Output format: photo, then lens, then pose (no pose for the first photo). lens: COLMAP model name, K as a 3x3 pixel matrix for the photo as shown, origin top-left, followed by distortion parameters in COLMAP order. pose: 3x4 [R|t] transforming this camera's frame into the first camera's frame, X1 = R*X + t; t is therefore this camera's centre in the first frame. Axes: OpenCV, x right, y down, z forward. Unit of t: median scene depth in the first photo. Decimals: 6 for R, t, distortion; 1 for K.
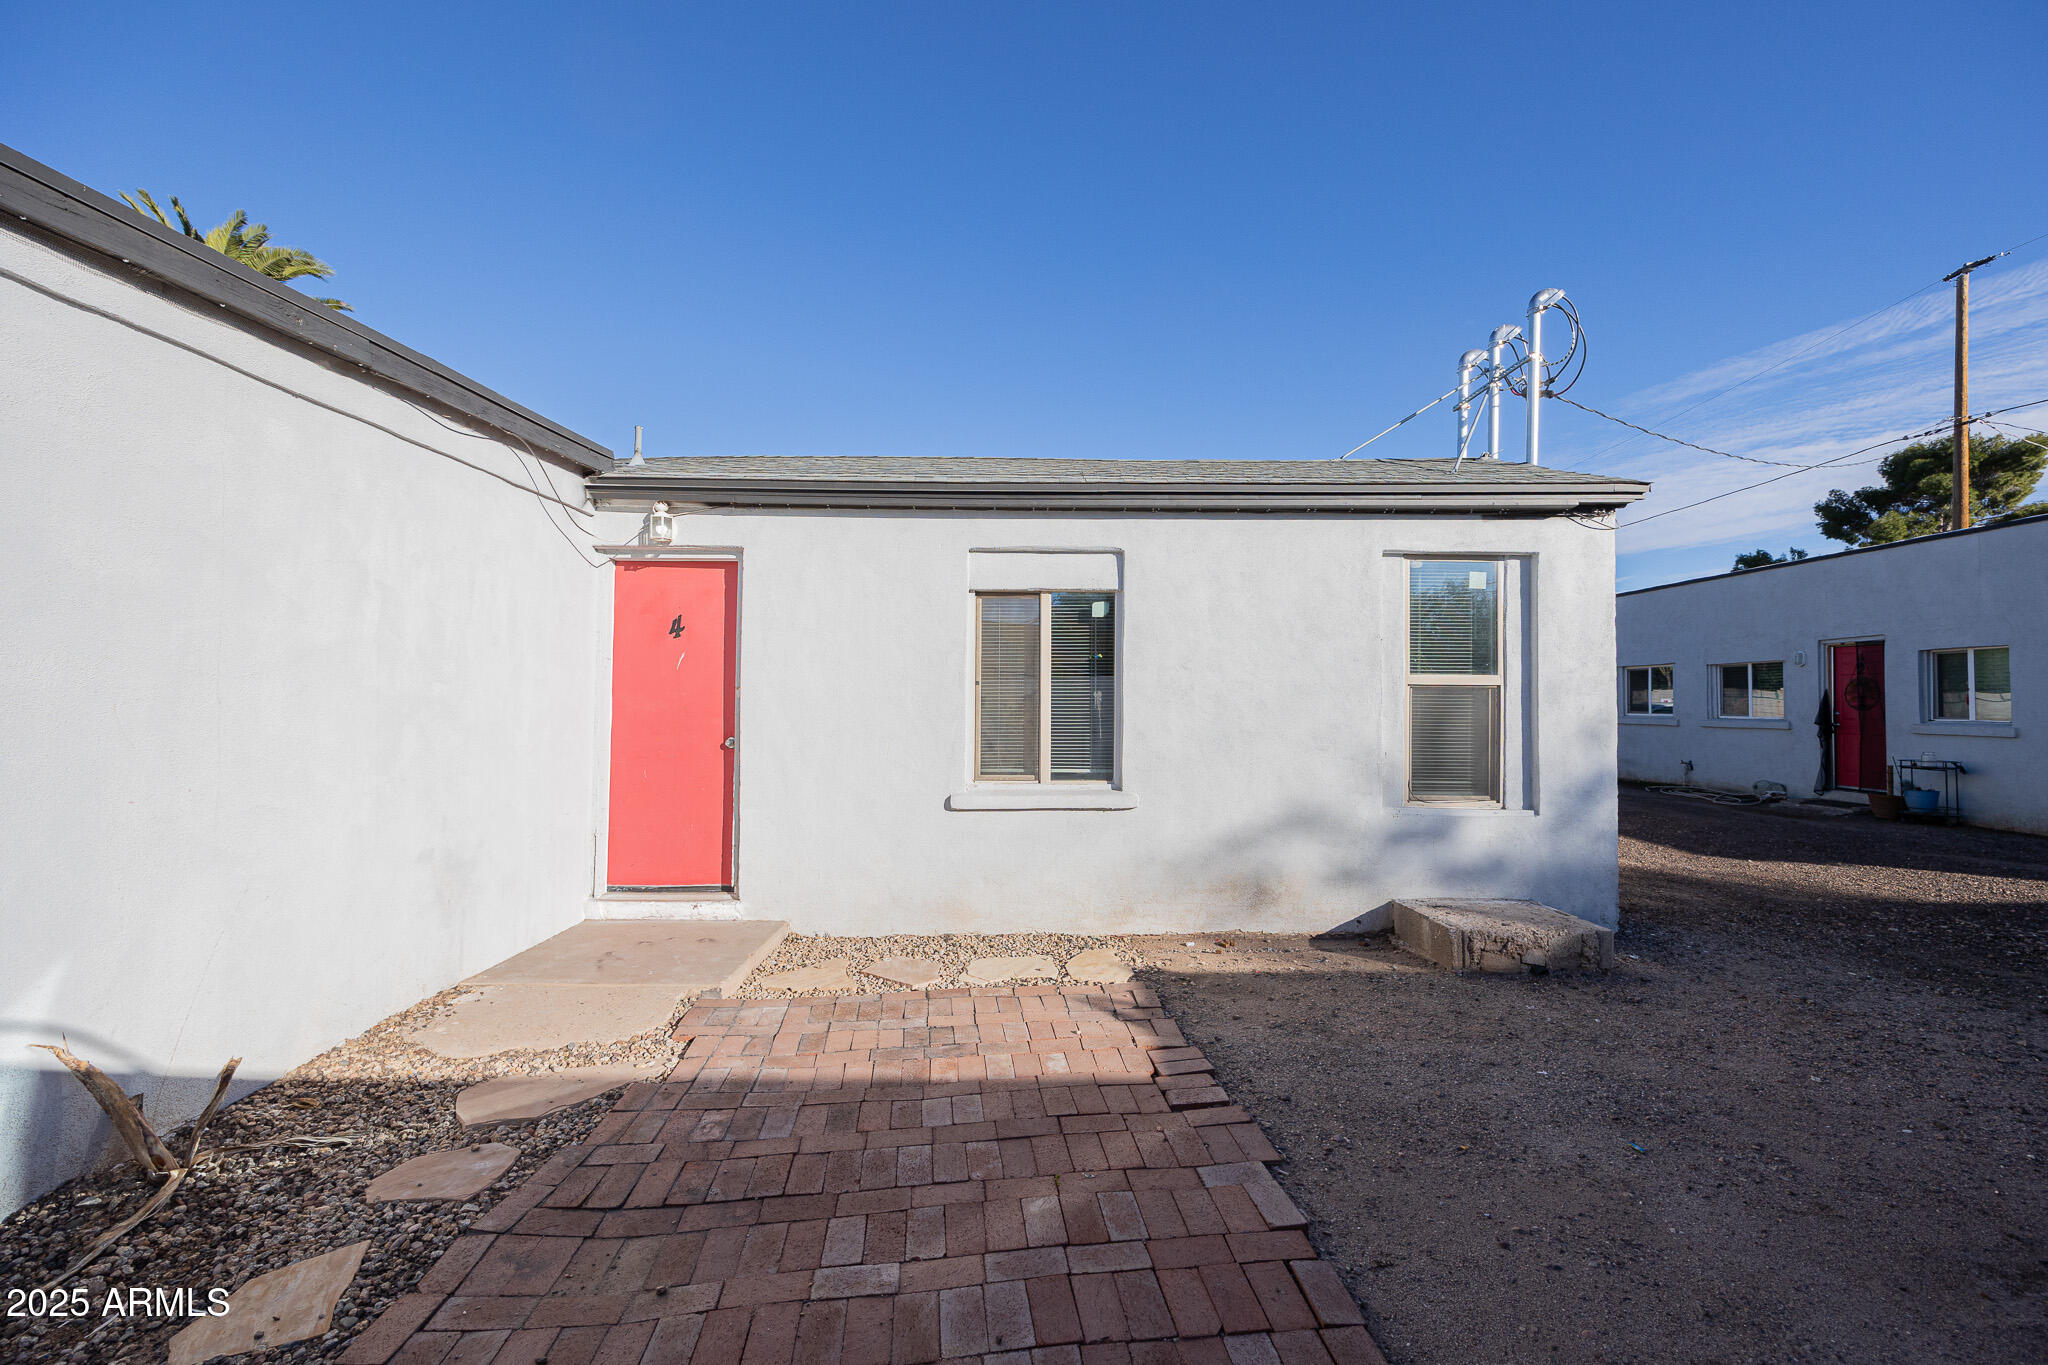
lens RADIAL K [[829.9, 0, 1027.7], [0, 829.9, 679.9], [0, 0, 1]] dist [0.004399, 0.000165]
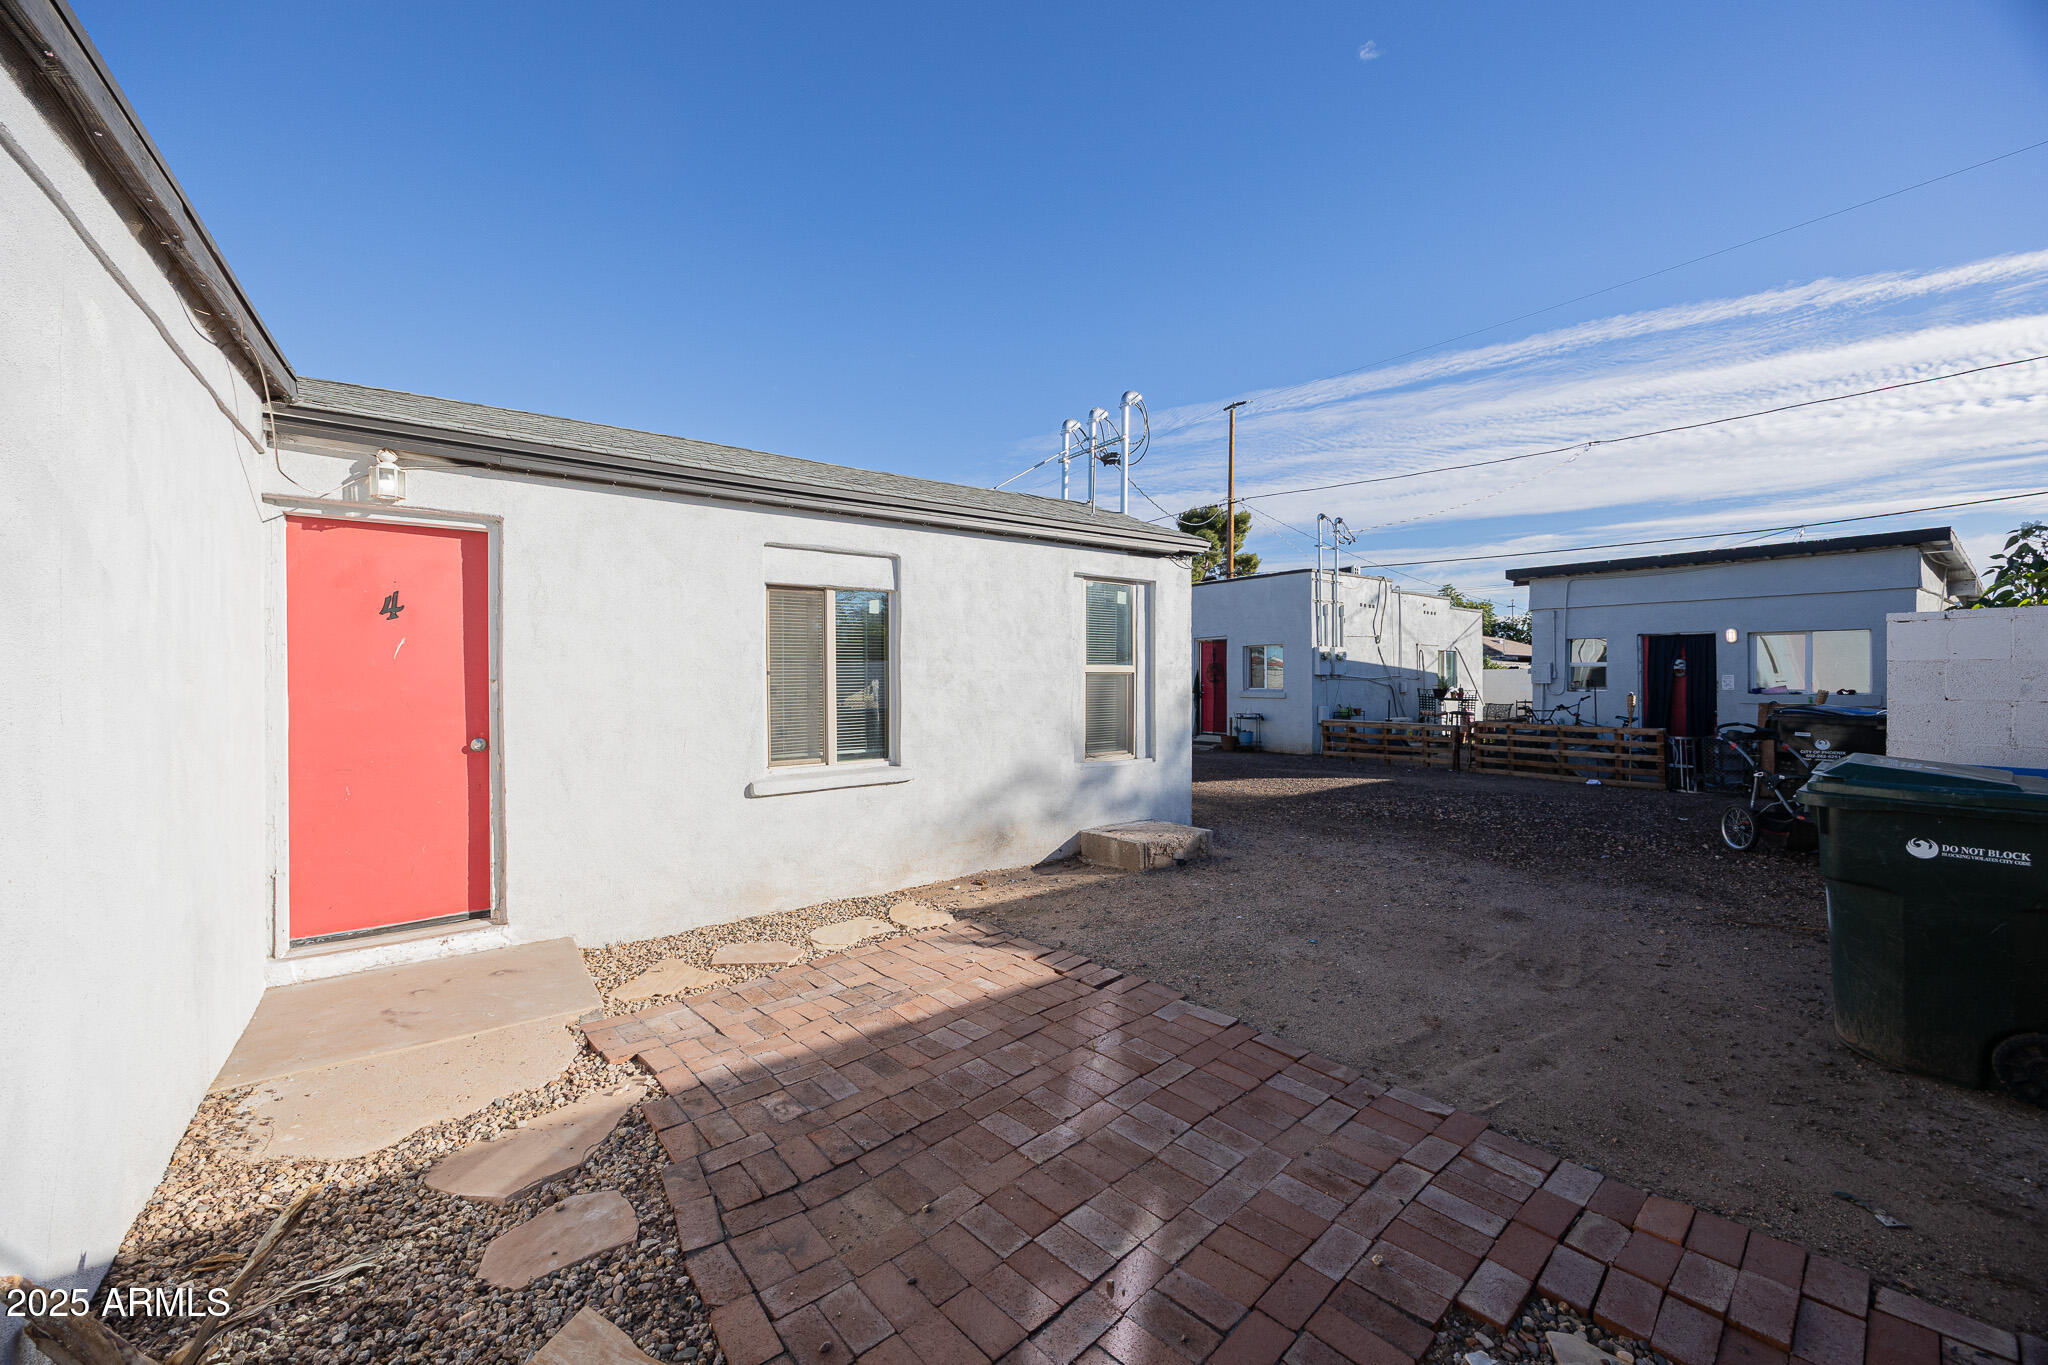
lens RADIAL K [[788.4, 0, 1024.0], [0, 788.4, 682.5], [0, 0, 1]] dist [-0.001337, 0.000022]
pose [[0.806645, -0.013212, 0.590888, -0.395495], [-0.004902, 0.999566, 0.029042, -0.015100], [-0.591015, -0.026324, 0.806231, 0.019254]]
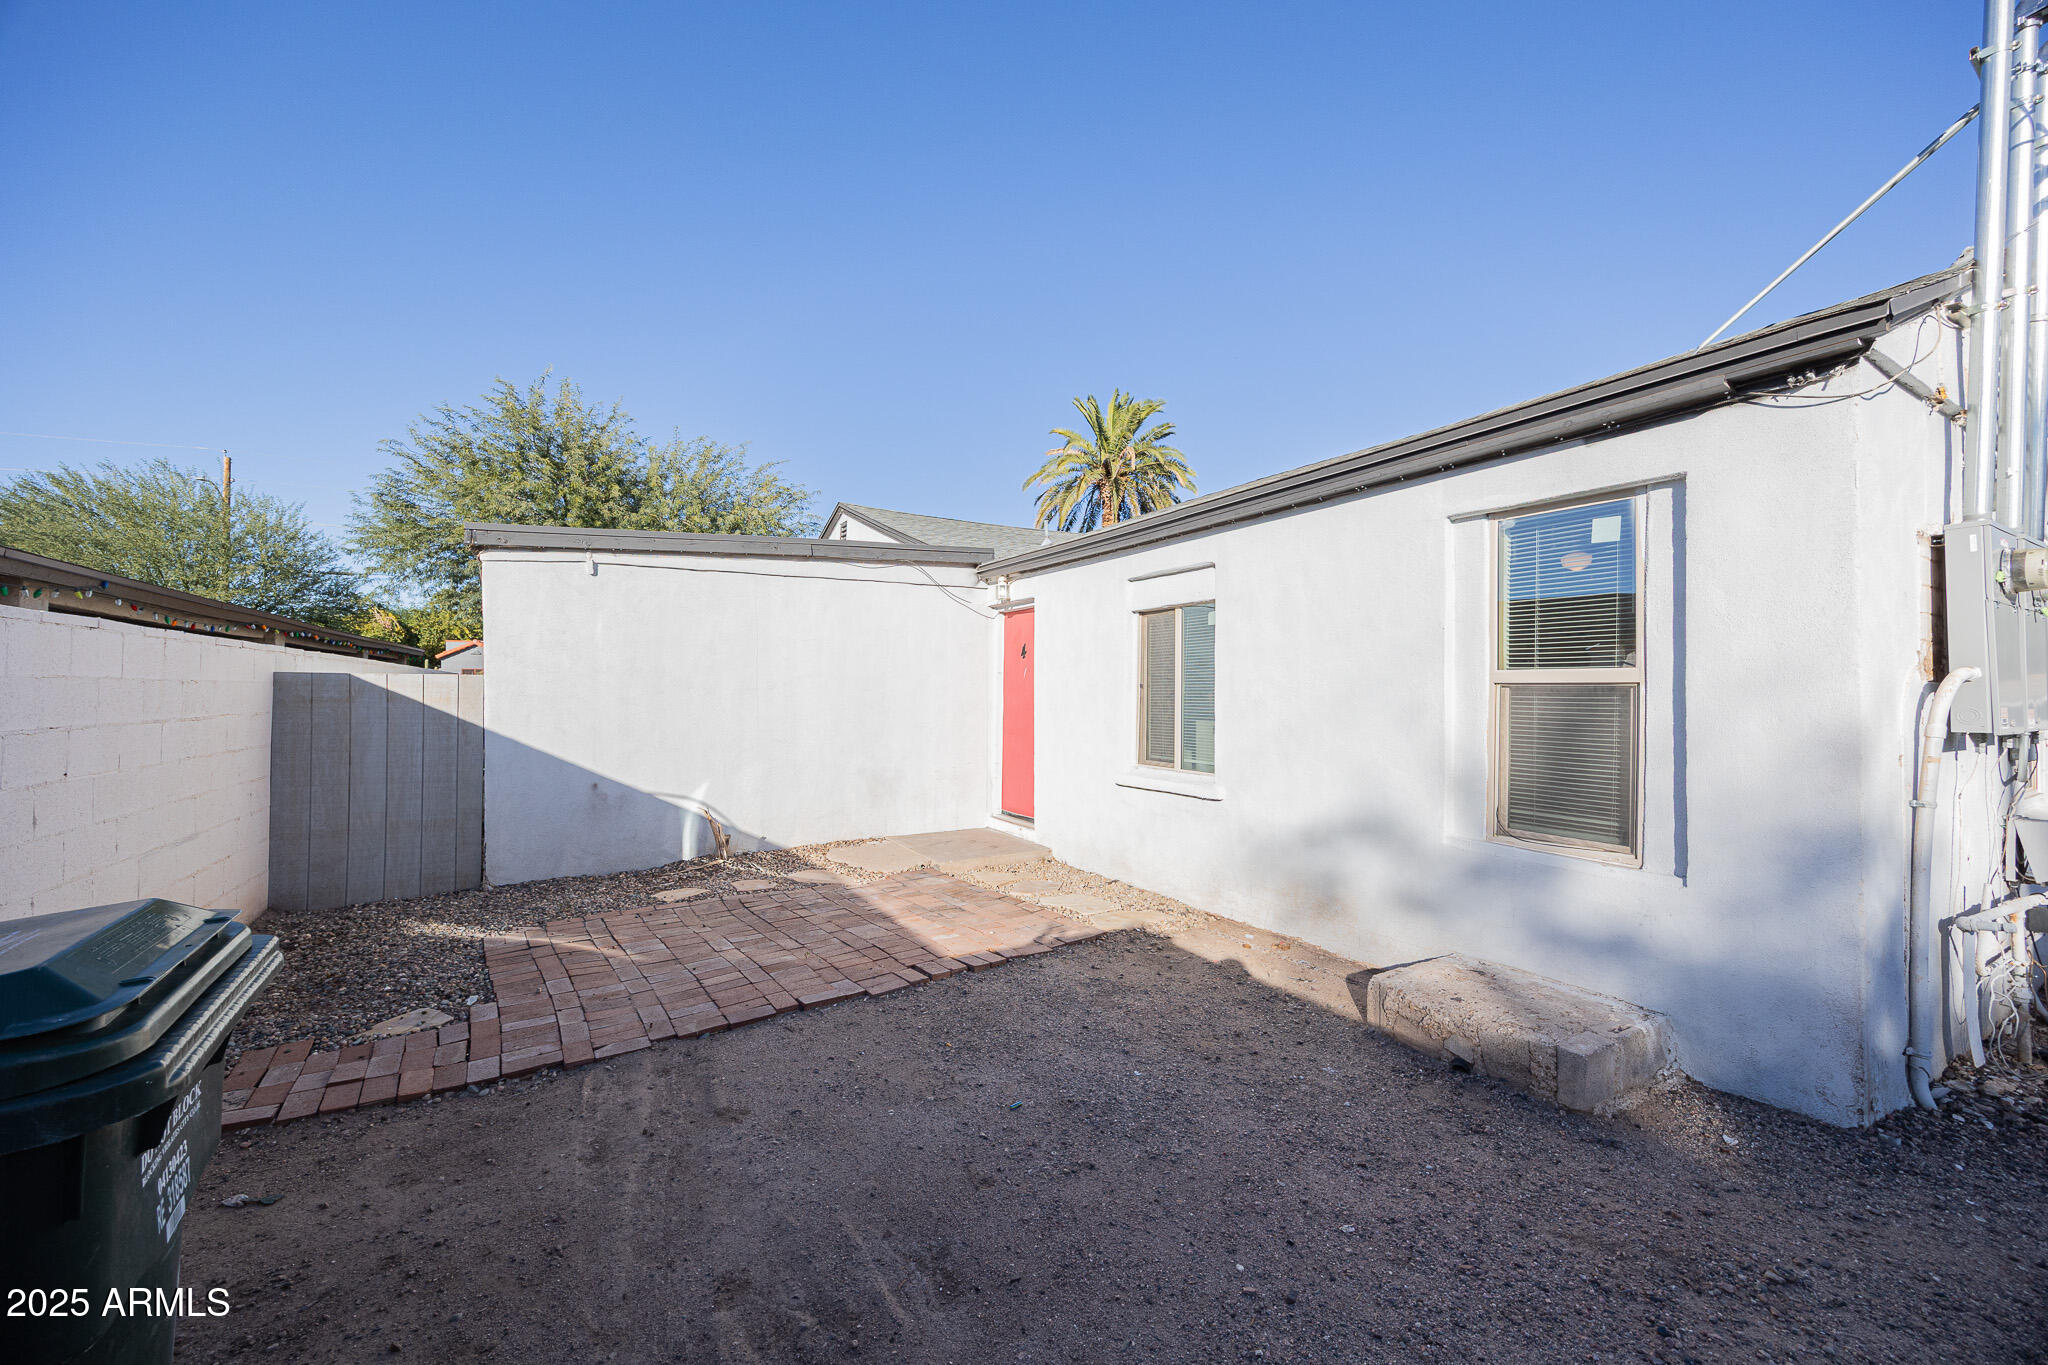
lens RADIAL K [[783.6, 0, 1013.5], [0, 783.6, 685.0], [0, 0, 1]] dist [-0.006280, 0.000168]
pose [[0.490360, -0.008634, -0.871477, 0.891990], [0.022339, 0.999747, 0.002665, -0.004747], [0.871233, -0.020775, 0.490429, 0.265105]]
